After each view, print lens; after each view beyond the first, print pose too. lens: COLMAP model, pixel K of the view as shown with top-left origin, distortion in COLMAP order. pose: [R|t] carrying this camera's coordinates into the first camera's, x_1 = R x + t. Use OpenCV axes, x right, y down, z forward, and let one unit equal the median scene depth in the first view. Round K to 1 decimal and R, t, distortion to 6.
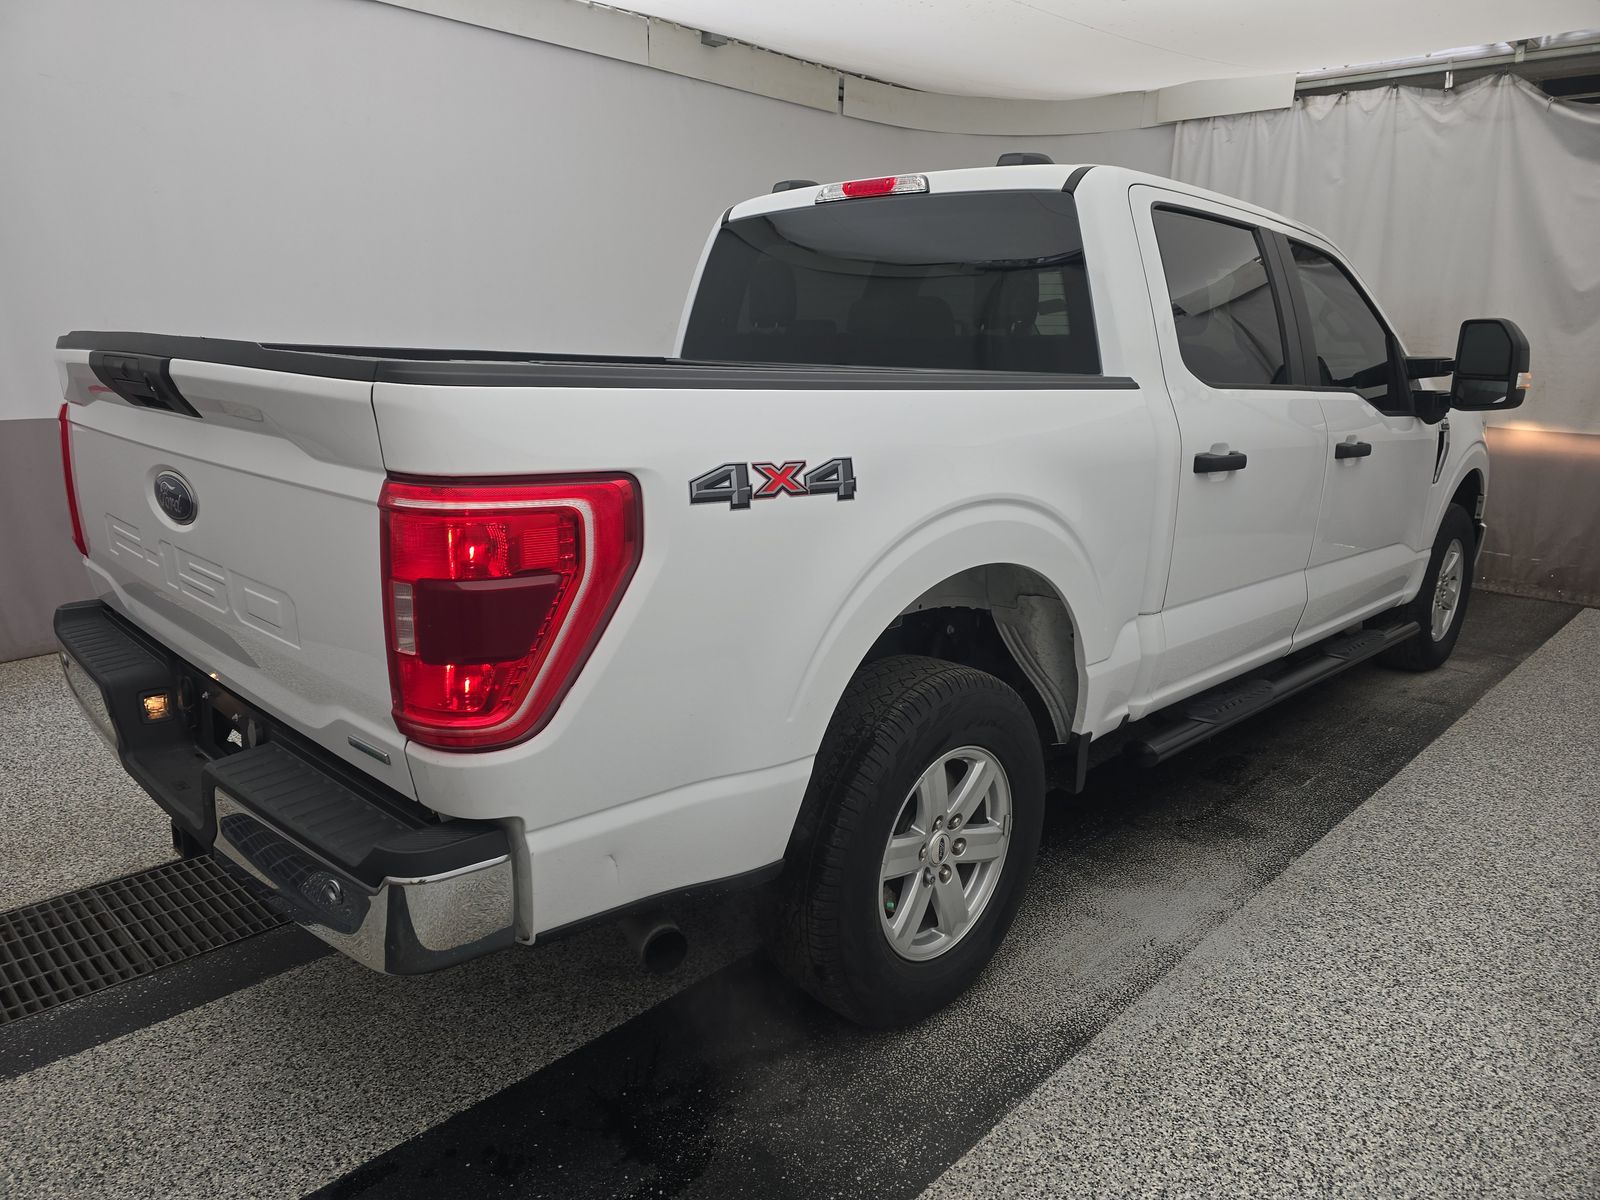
lens RADIAL K [[1098.7, 0, 804.5], [0, 1098.7, 603.6], [0, 0, 1]] dist [0.024455, -0.032600]
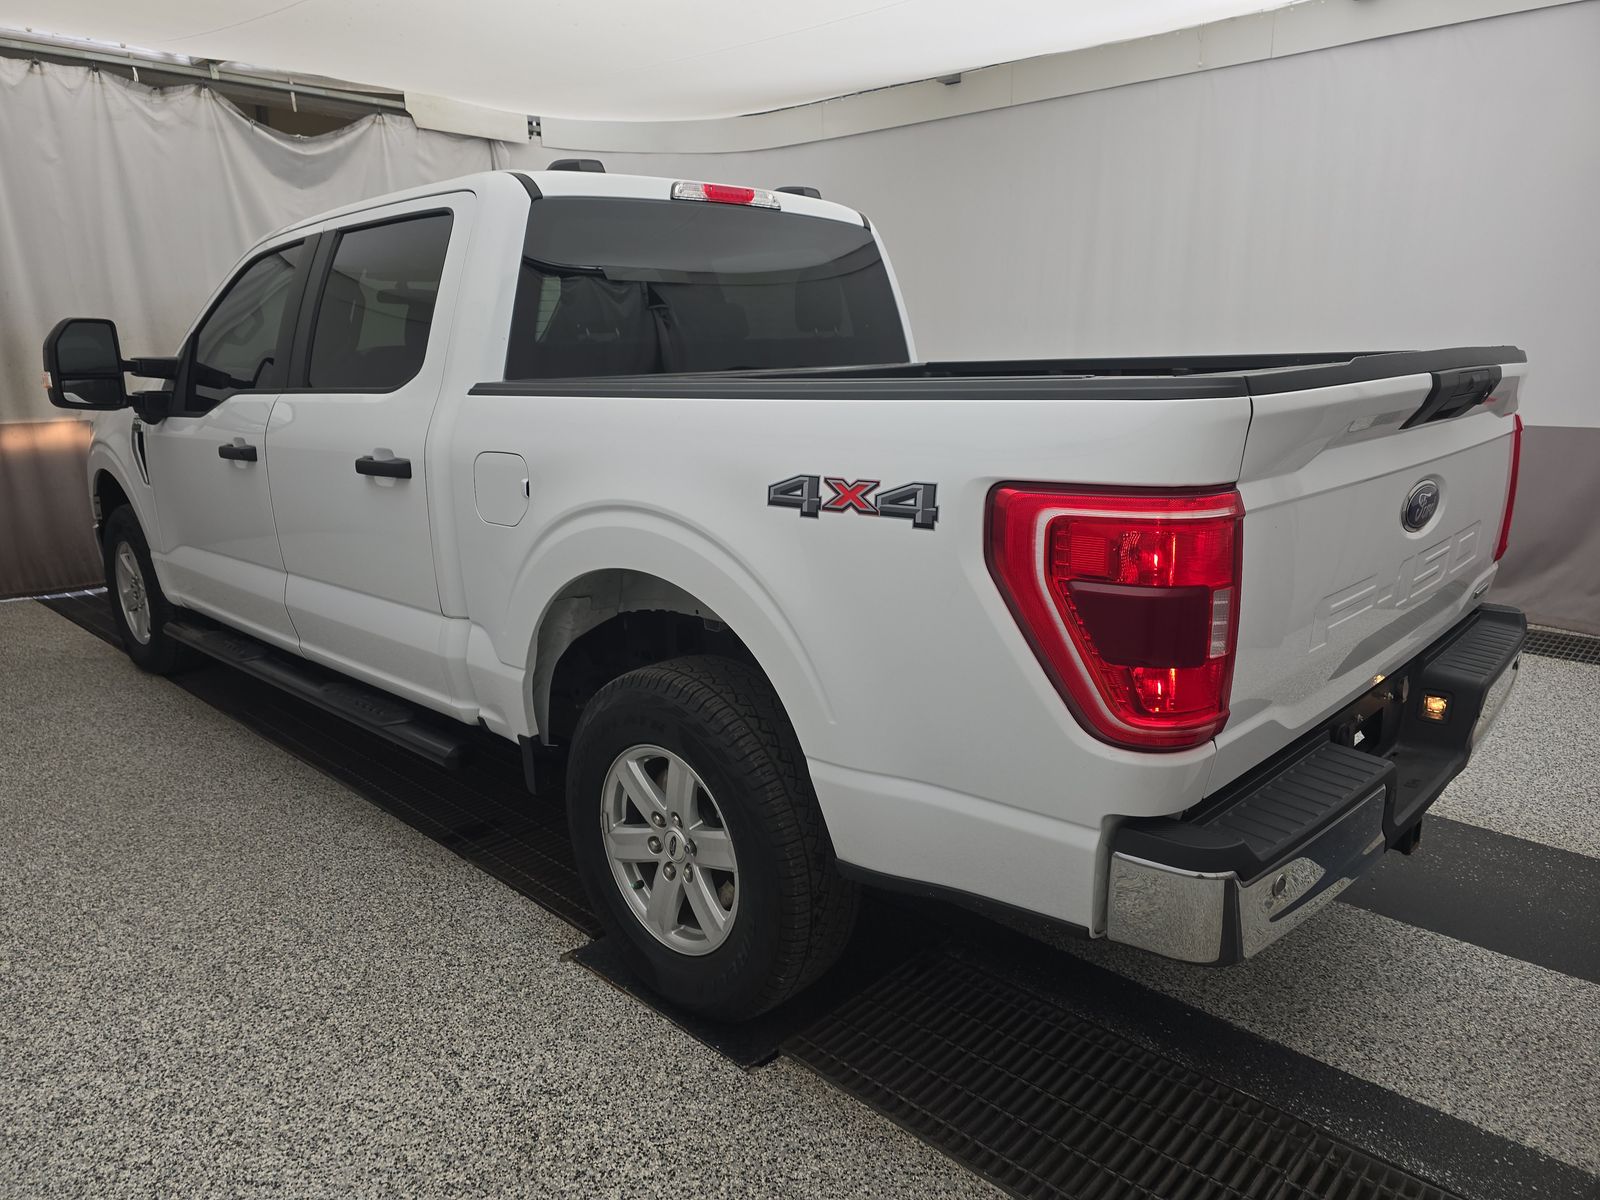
lens RADIAL K [[1098.7, 0, 795.6], [0, 1098.7, 595.4], [0, 0, 1]] dist [0.024455, -0.032600]
pose [[-0.027562, -0.241310, 0.970057, -0.548671], [0.238958, 0.940700, 0.240797, -0.140781], [-0.970639, 0.238440, 0.031736, 0.539697]]
